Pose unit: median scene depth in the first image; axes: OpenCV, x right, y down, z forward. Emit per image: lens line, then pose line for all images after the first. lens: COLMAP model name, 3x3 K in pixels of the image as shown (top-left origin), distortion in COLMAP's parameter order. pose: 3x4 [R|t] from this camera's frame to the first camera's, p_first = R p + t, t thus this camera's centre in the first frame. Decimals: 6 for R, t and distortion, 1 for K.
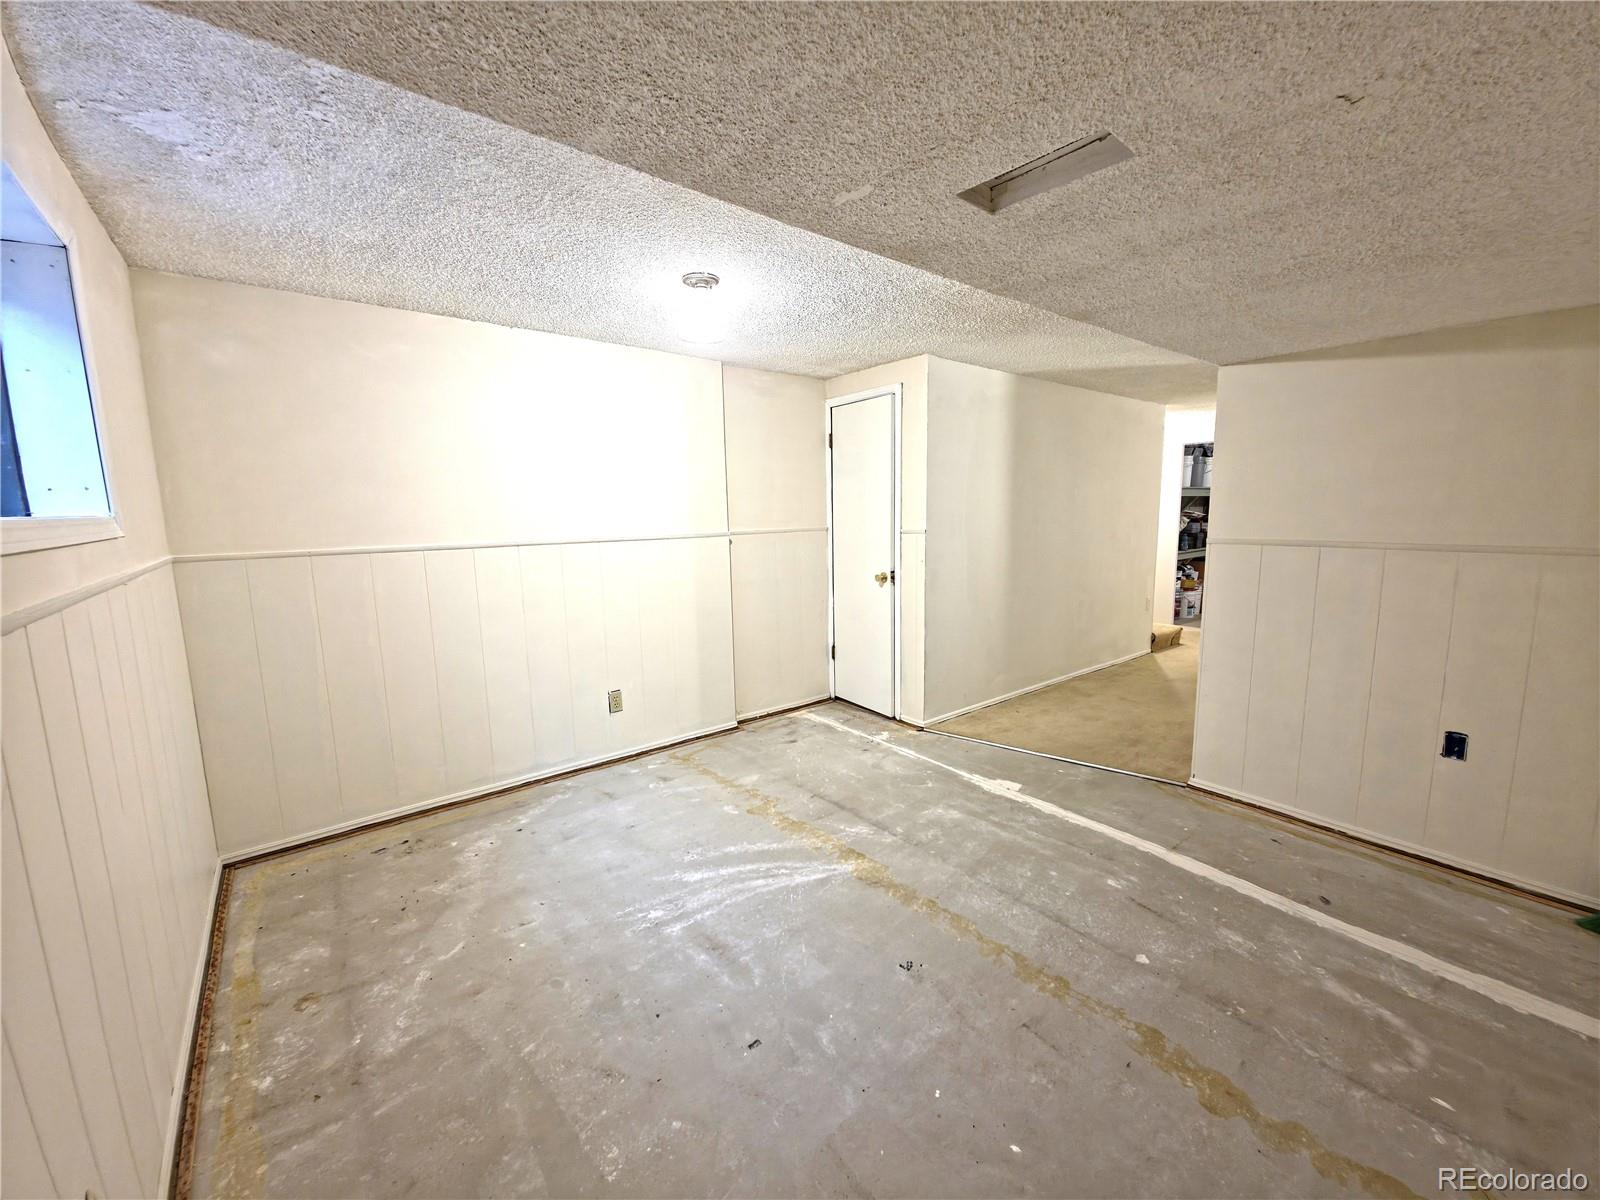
lens RADIAL K [[641.6, 0, 798.3], [0, 641.6, 601.2], [0, 0, 1]] dist [0.001870, -0.005843]
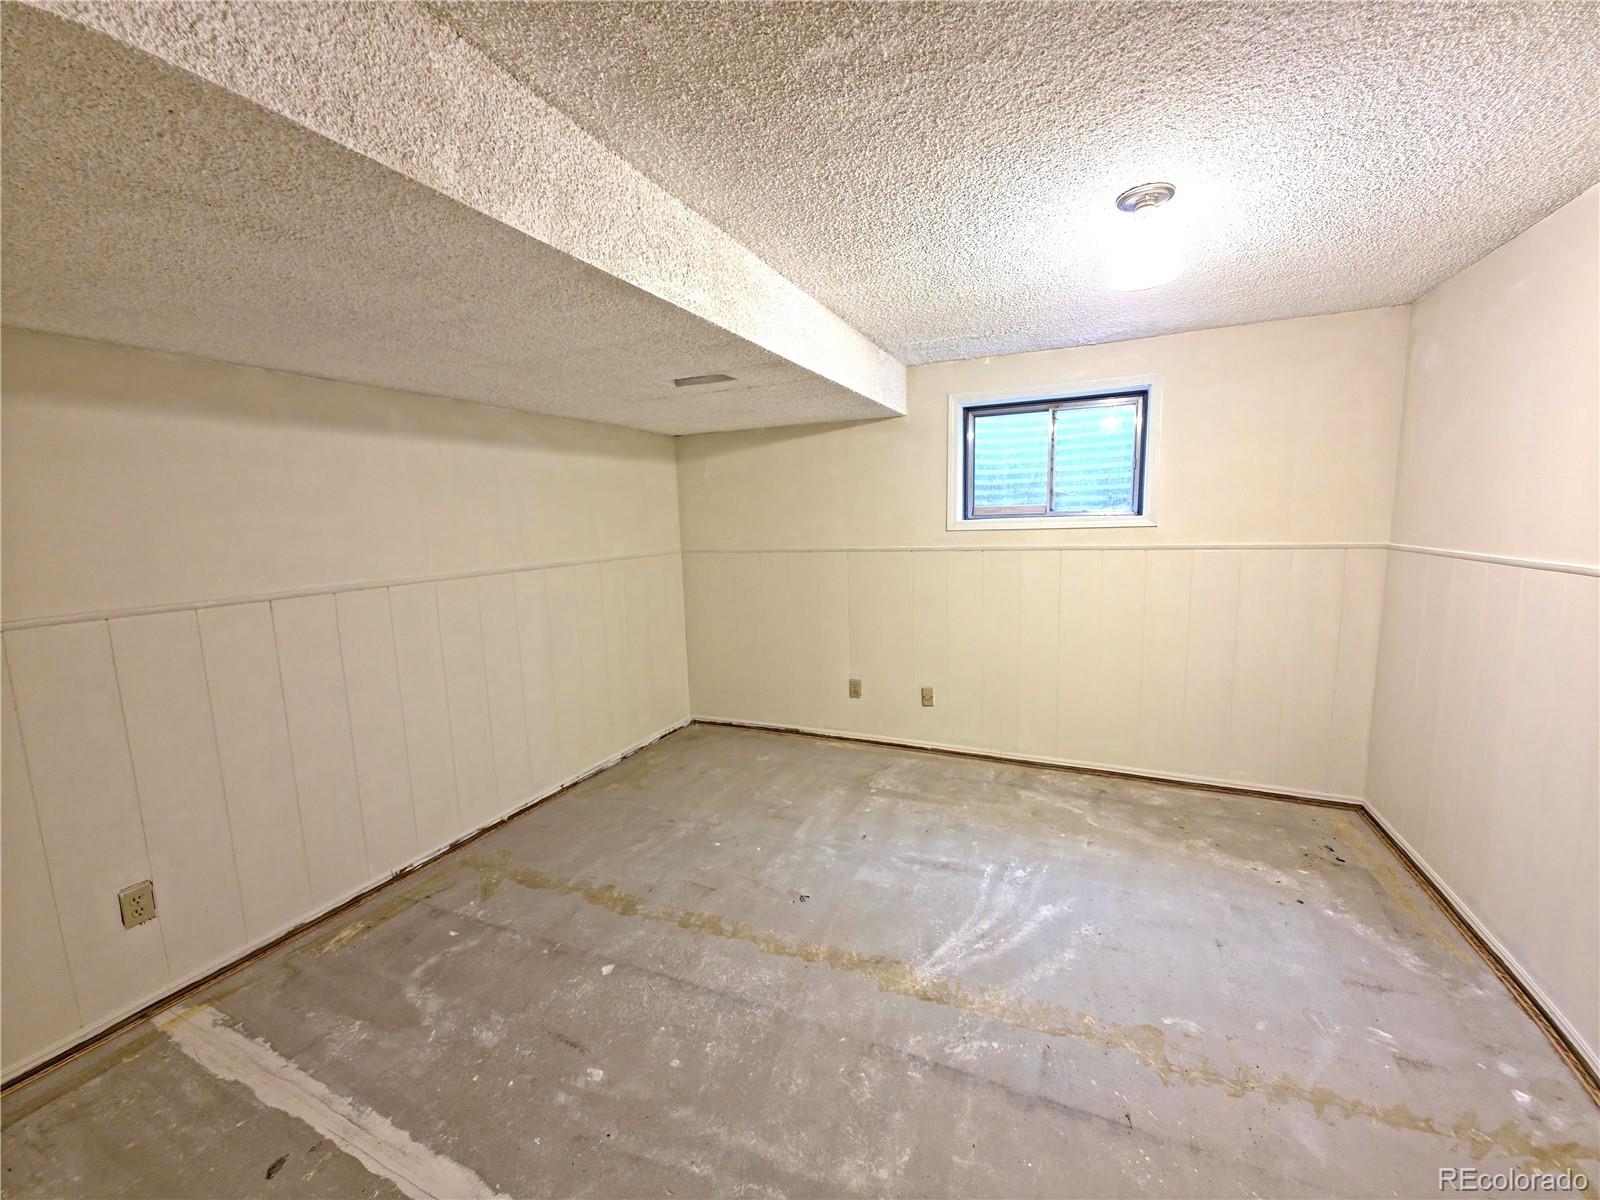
lens RADIAL K [[641.6, 0, 797.5], [0, 641.6, 601.3], [0, 0, 1]] dist [0.001870, -0.005843]
pose [[-0.892177, 0.099901, -0.440501, 0.588057], [-0.021472, 0.964751, 0.262285, -0.272950], [0.451176, 0.243463, -0.858583, 1.686249]]
